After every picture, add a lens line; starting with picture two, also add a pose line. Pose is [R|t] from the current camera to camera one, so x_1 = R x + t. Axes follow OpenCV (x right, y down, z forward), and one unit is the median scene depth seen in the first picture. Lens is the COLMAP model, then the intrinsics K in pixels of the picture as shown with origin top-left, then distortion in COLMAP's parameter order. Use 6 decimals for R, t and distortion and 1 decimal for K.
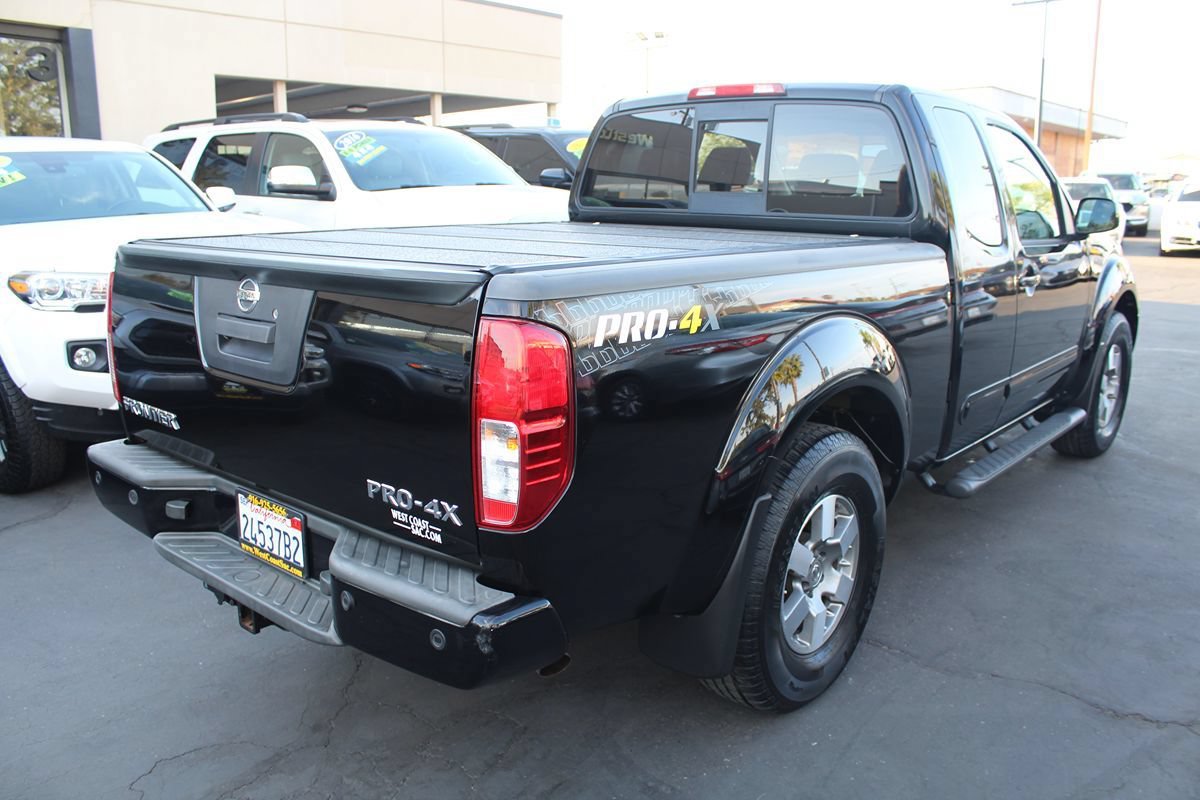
lens RADIAL K [[982.4, 0, 591.7], [0, 982.4, 403.2], [0, 0, 1]] dist [-0.153227, 0.137070]
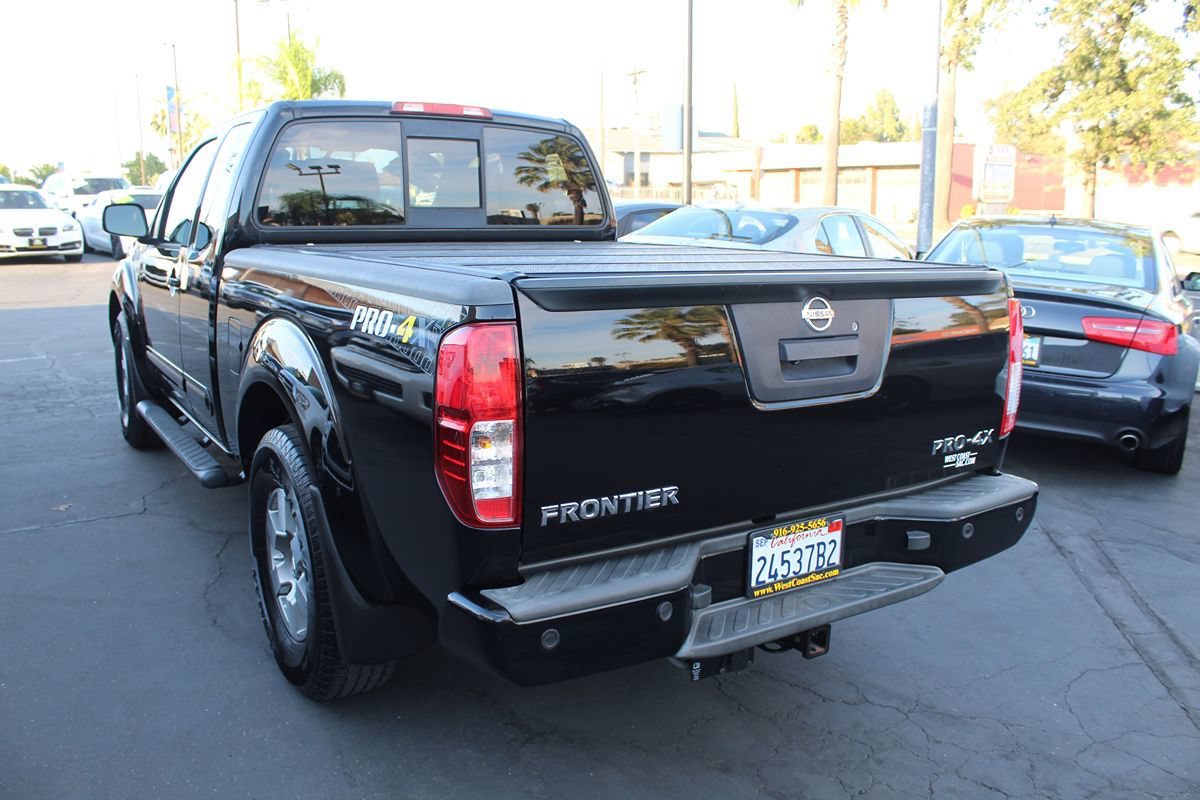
lens RADIAL K [[981.6, 0, 600.6], [0, 981.6, 399.1], [0, 0, 1]] dist [-0.160878, 0.139651]
pose [[0.282190, -0.183969, 0.941554, -1.263857], [0.193512, 0.972184, 0.131956, -0.185633], [-0.939639, 0.144965, 0.309940, 0.840909]]
